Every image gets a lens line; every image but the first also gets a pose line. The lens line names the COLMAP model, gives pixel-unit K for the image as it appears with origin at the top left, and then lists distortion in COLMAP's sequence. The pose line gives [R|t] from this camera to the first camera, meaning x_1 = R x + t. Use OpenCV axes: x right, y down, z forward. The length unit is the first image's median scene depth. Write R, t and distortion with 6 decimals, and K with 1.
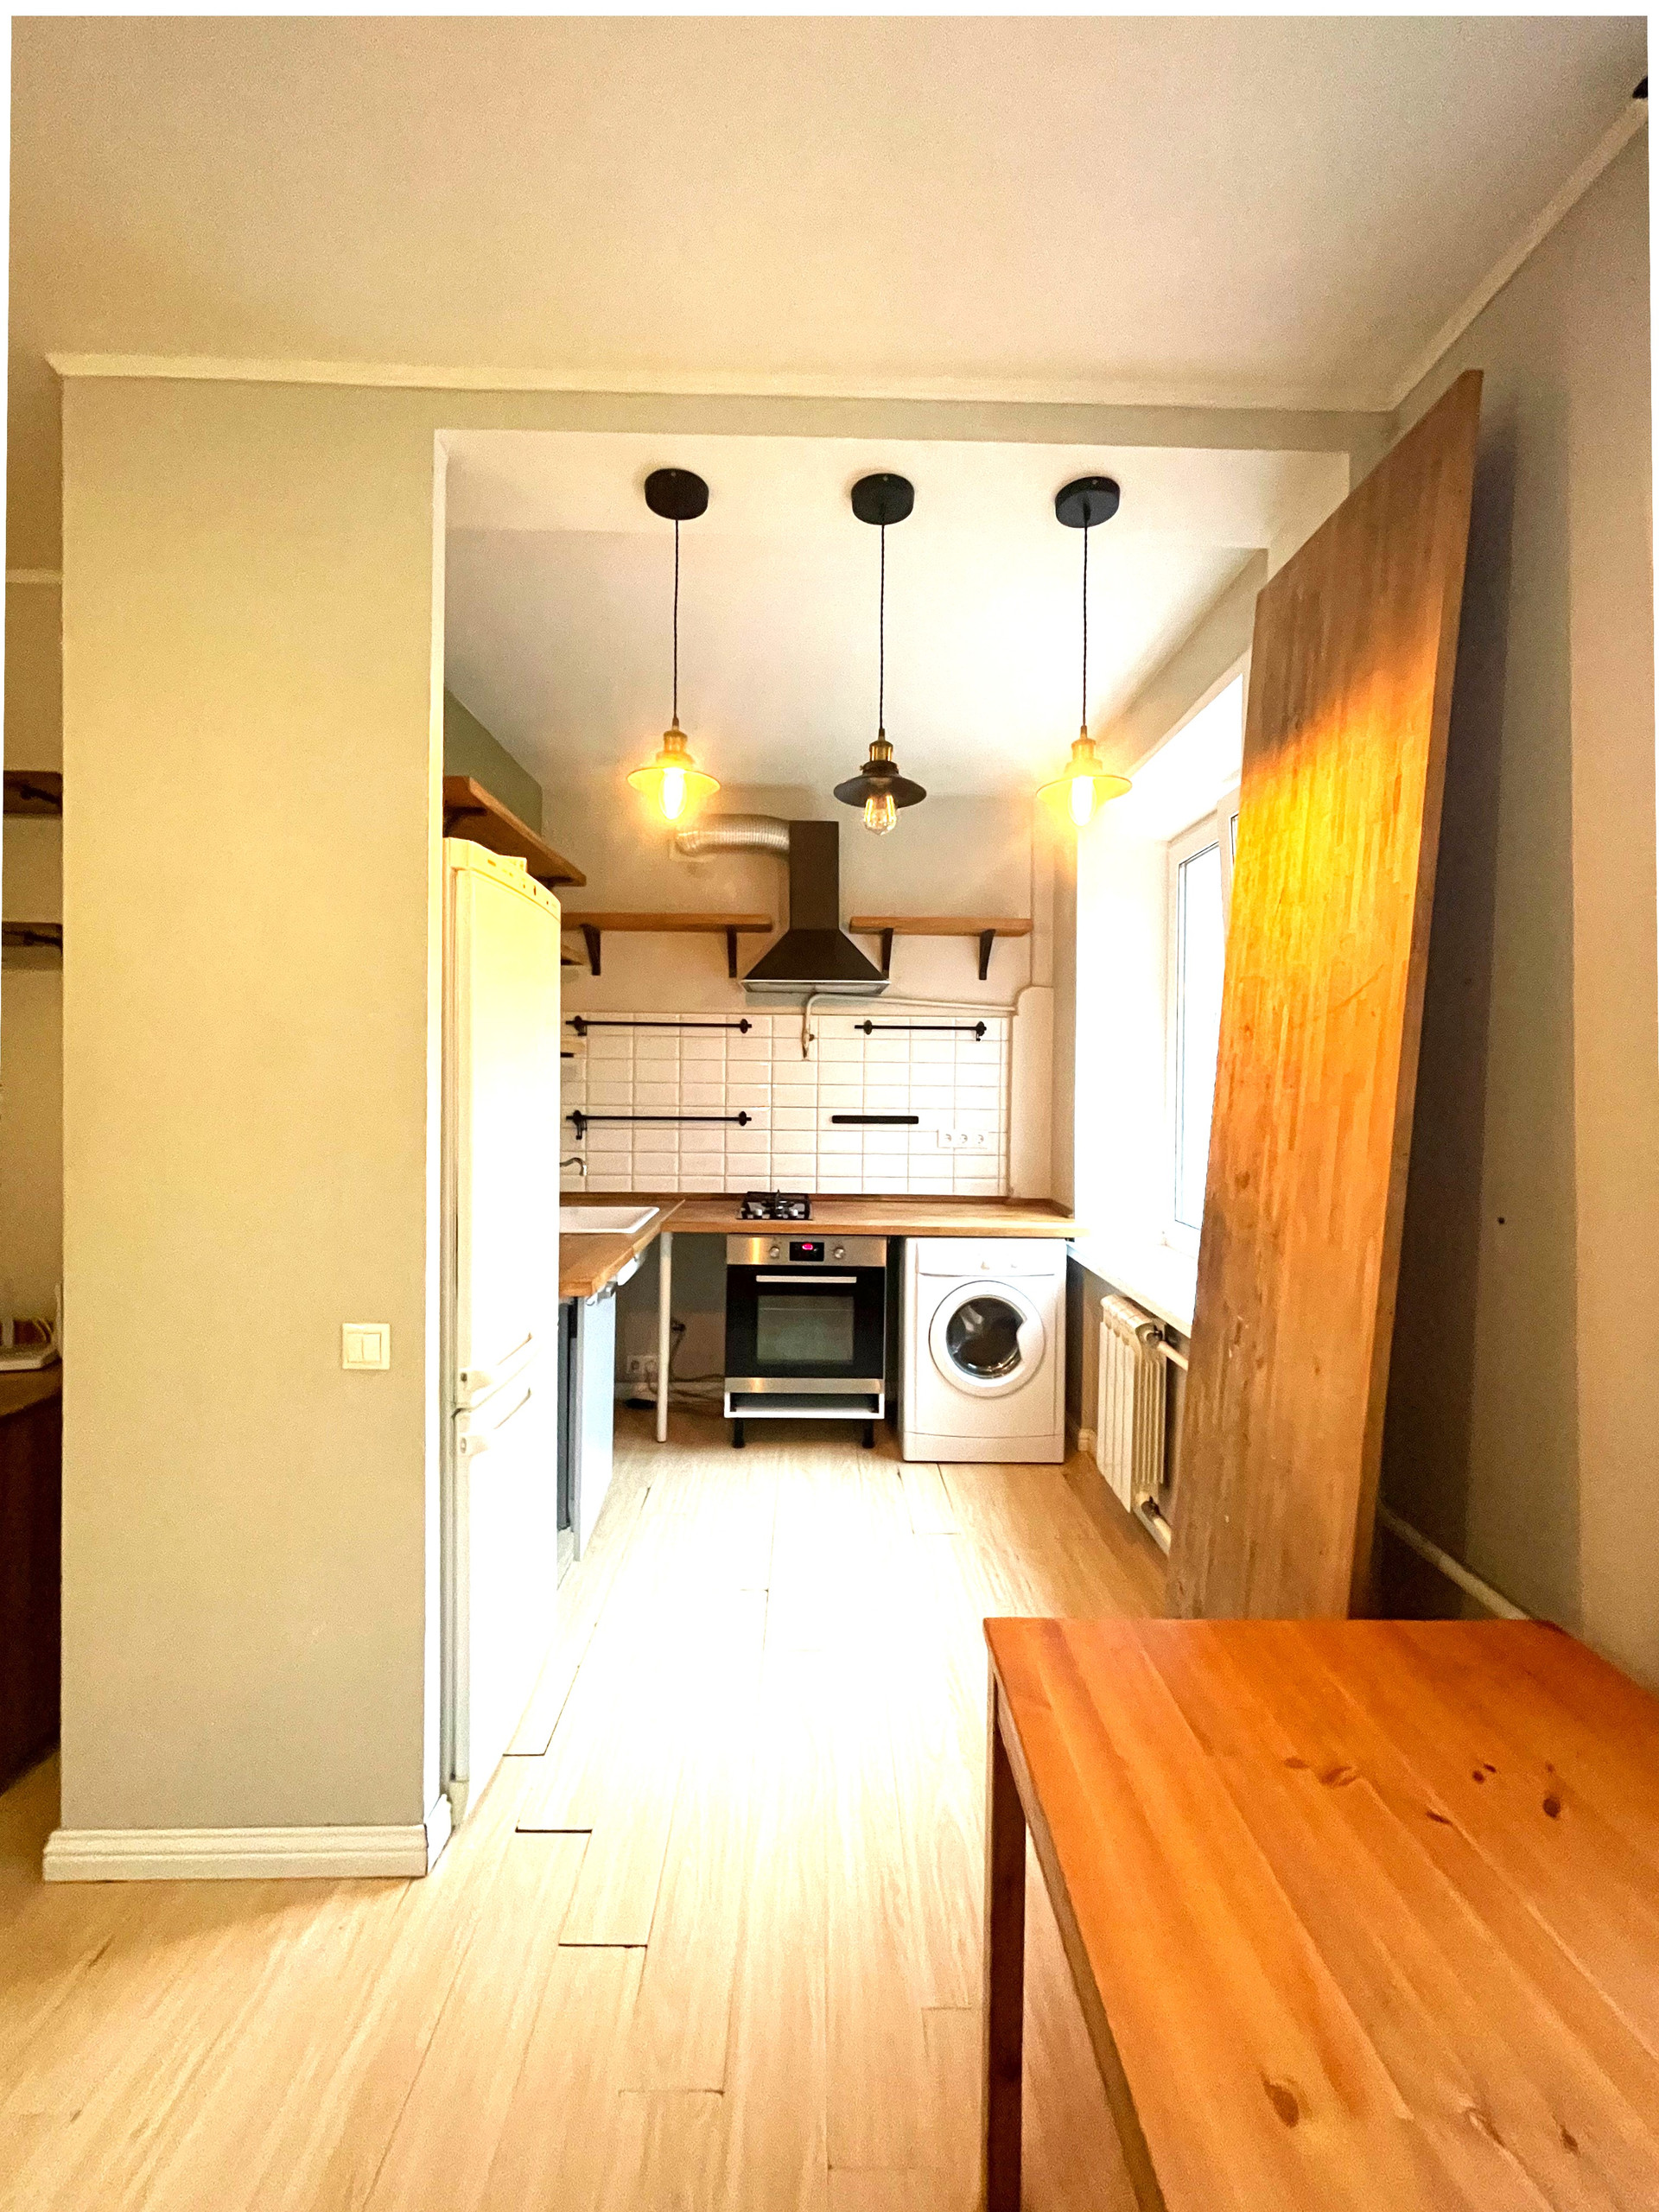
lens RADIAL K [[887.6, 0, 835.1], [0, 887.6, 1083.3], [0, 0, 1]] dist [-0.013249, 0.000301]
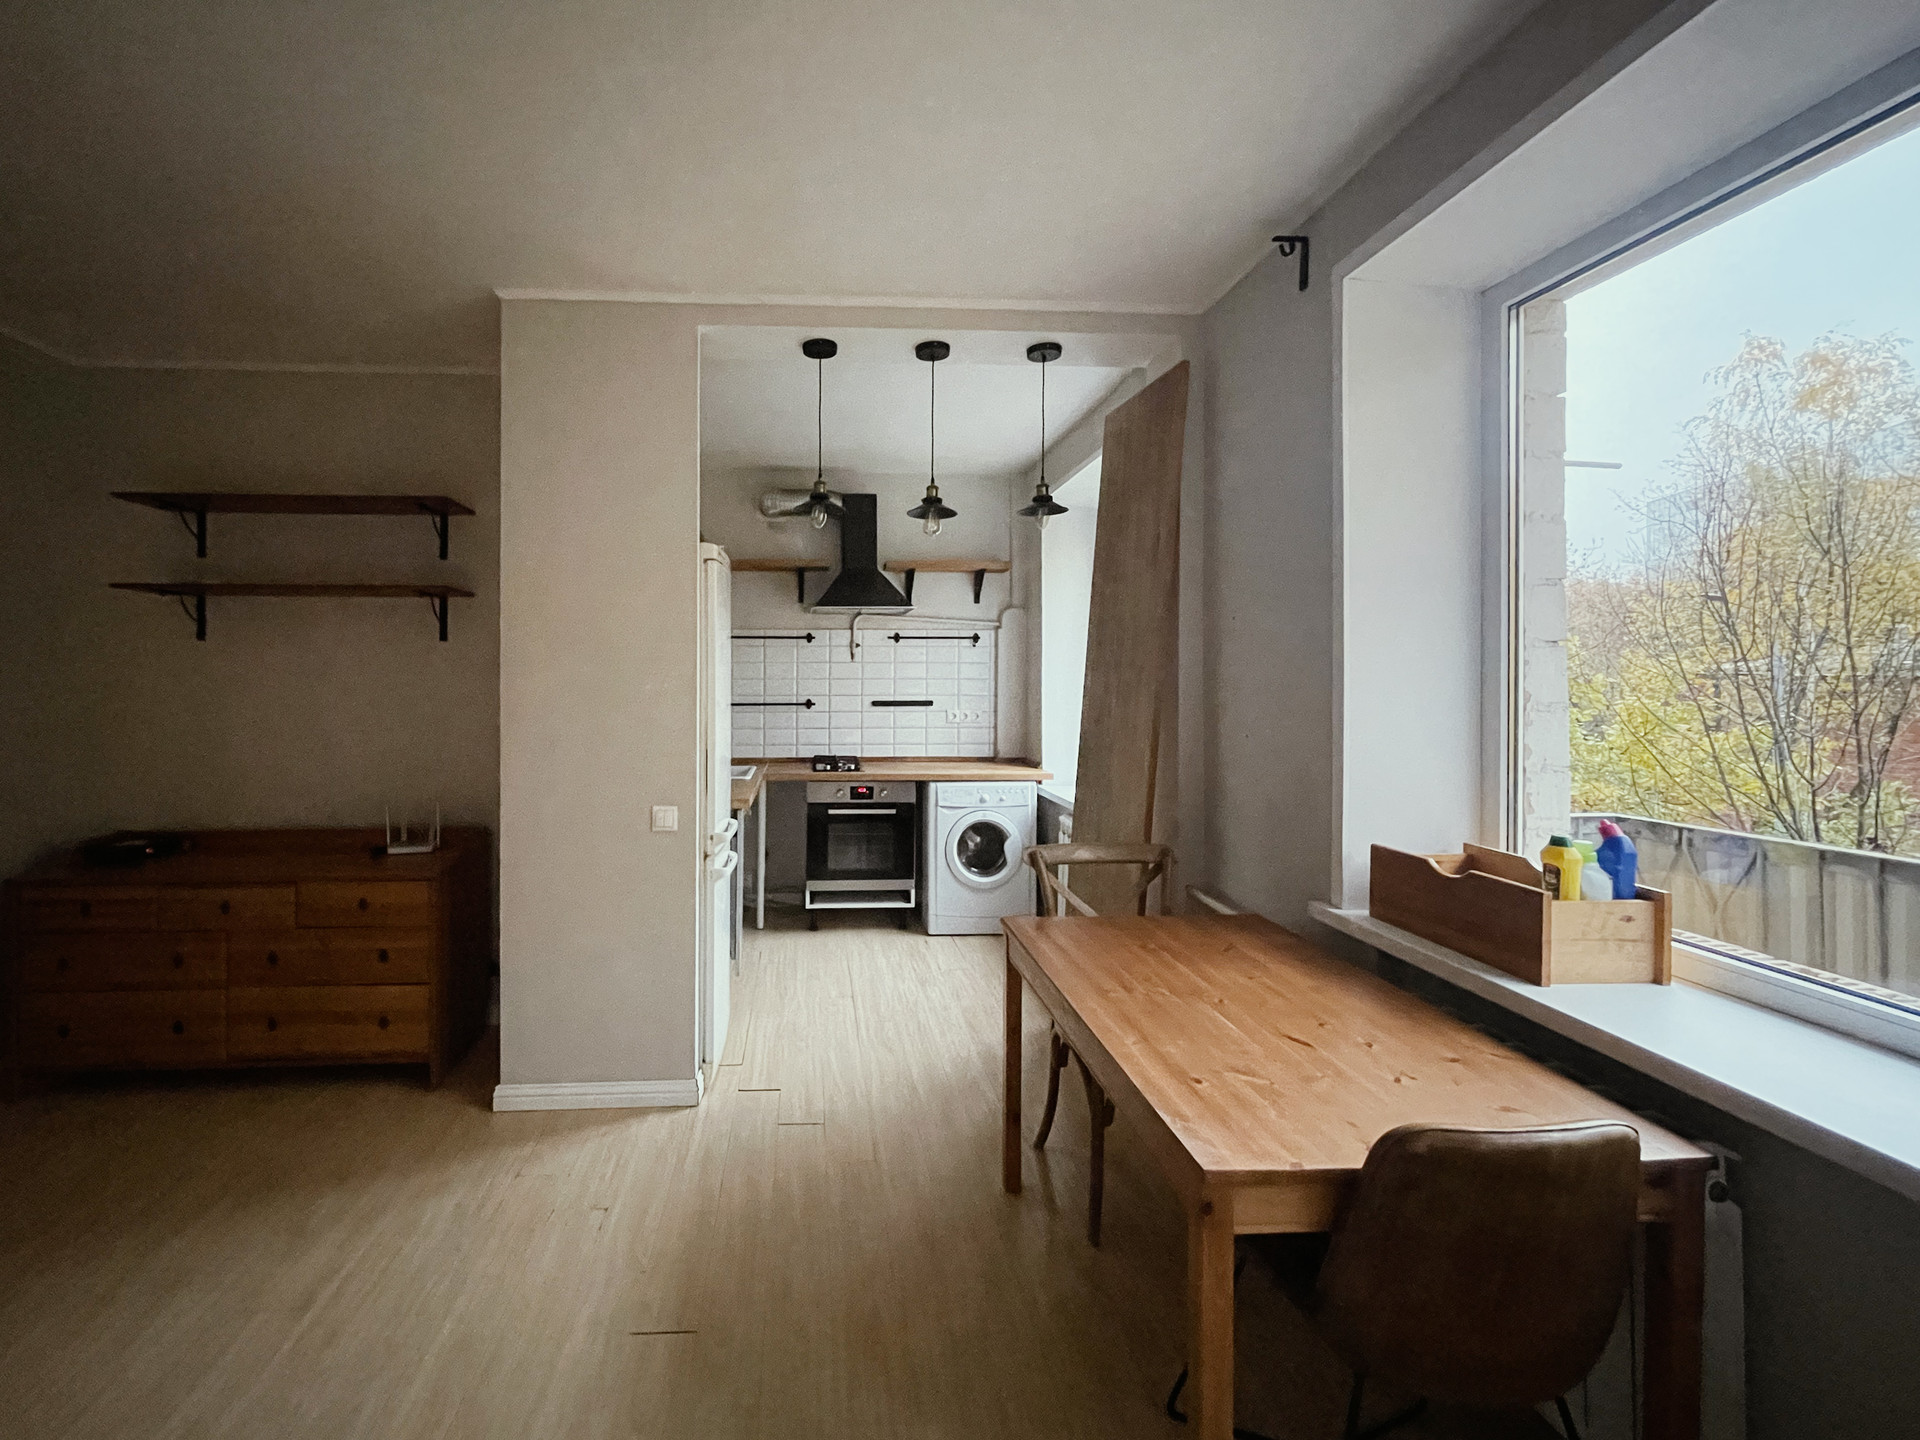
lens RADIAL K [[770.4, 0, 880.4], [0, 770.4, 691.7], [0, 0, 1]] dist [-0.013249, 0.000301]
pose [[0.998448, -0.011921, 0.054394, -0.062418], [0.011139, 0.999830, 0.014664, 0.004410], [-0.054560, -0.014035, 0.998412, -0.245448]]
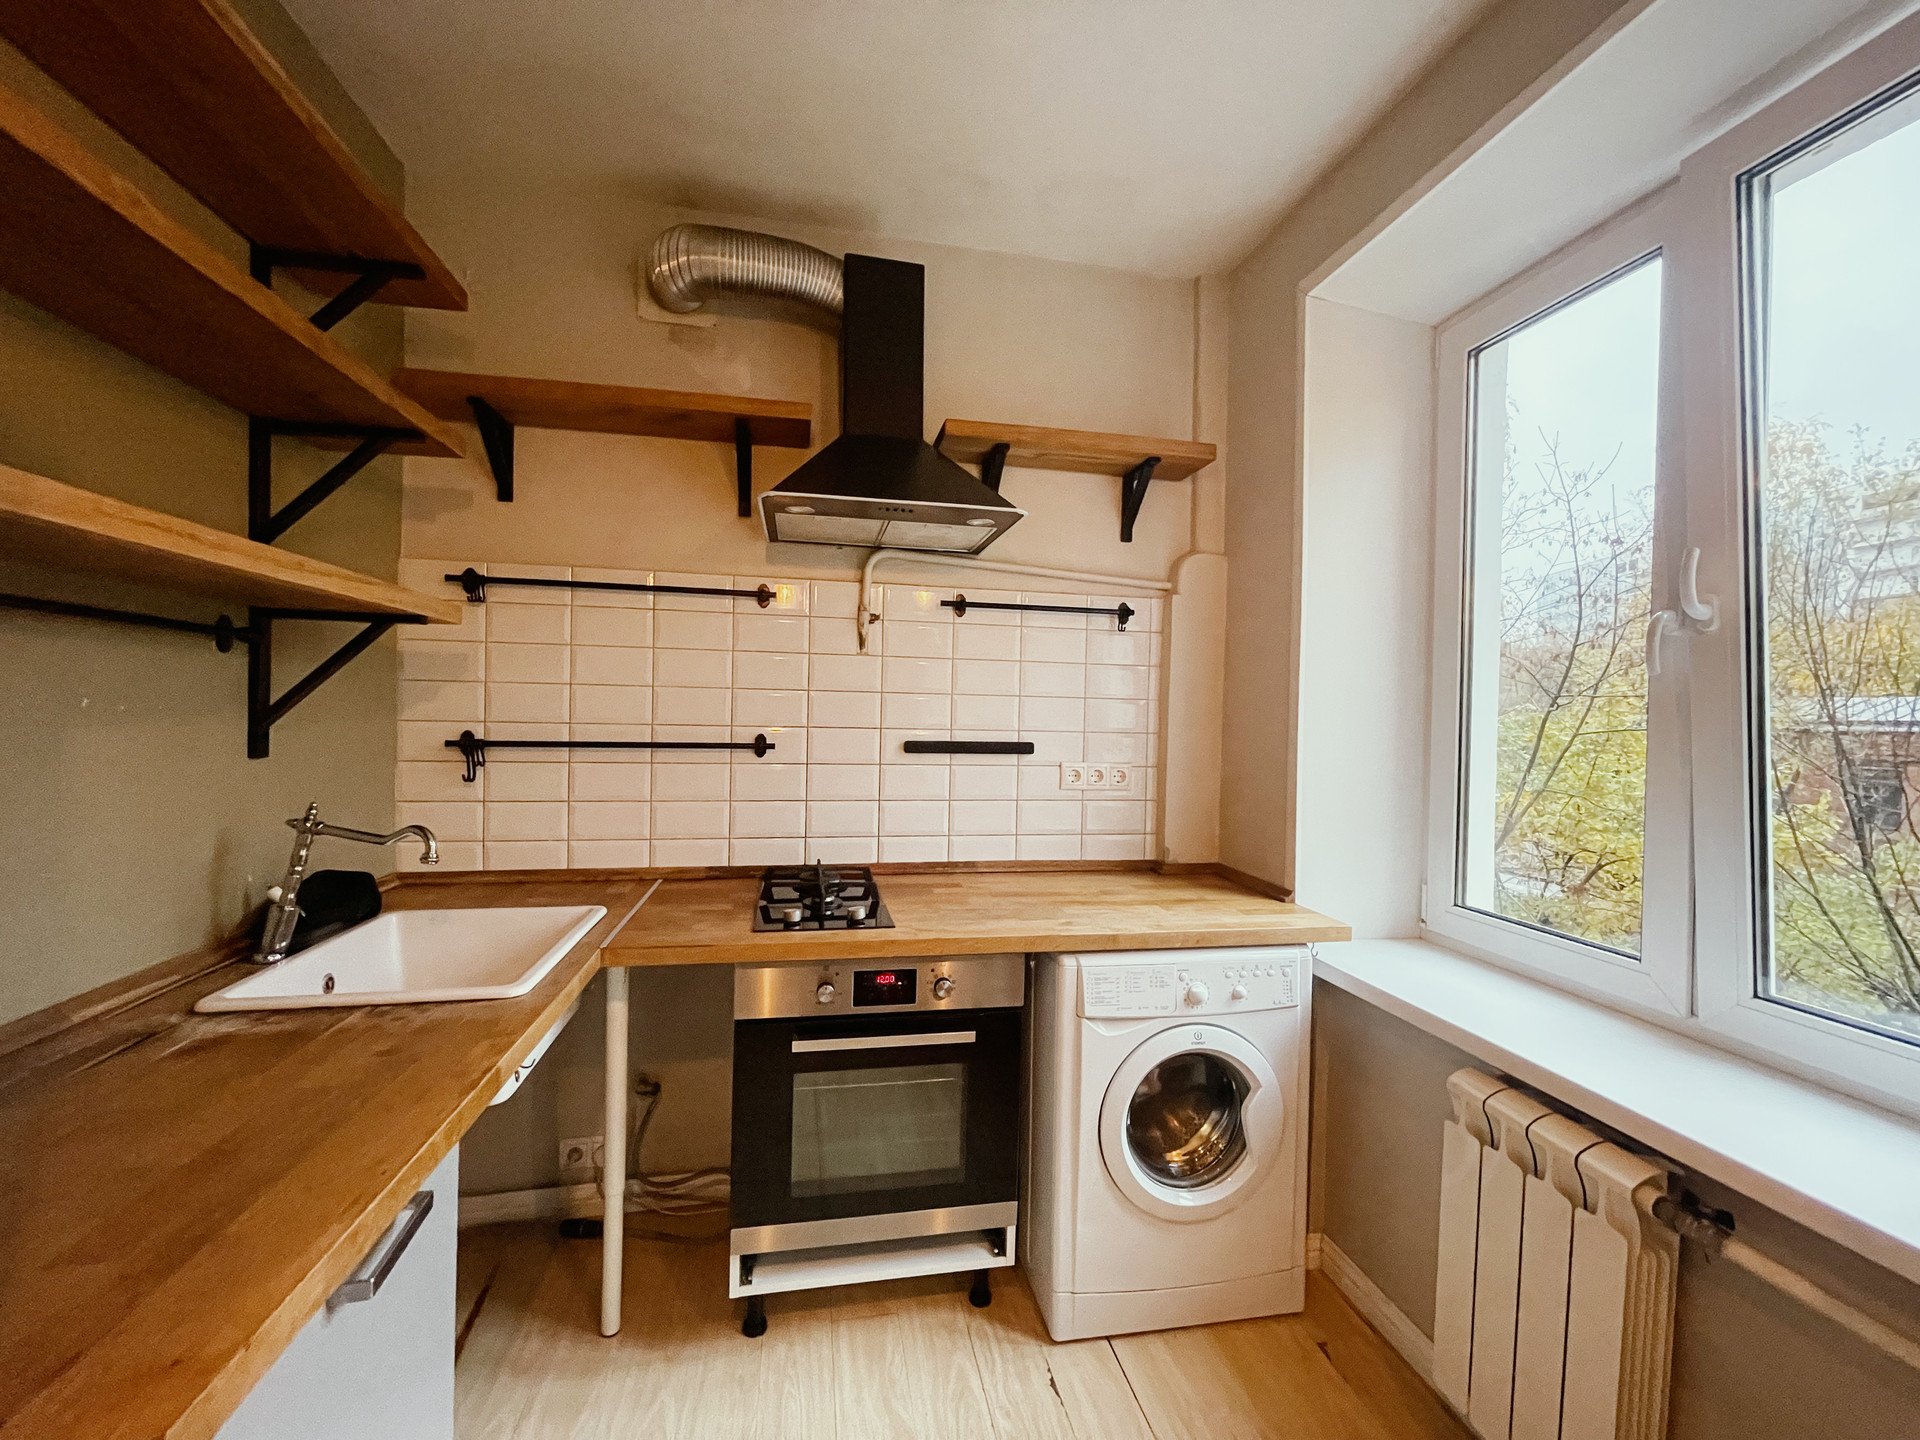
lens RADIAL K [[770.4, 0, 960.0], [0, 770.4, 727.4], [0, 0, 1]] dist [-0.013249, 0.000301]
pose [[0.986140, 0.006641, 0.165785, -0.061135], [-0.008816, 0.999884, 0.012387, 0.020827], [-0.165684, -0.013677, 0.986084, 0.490311]]
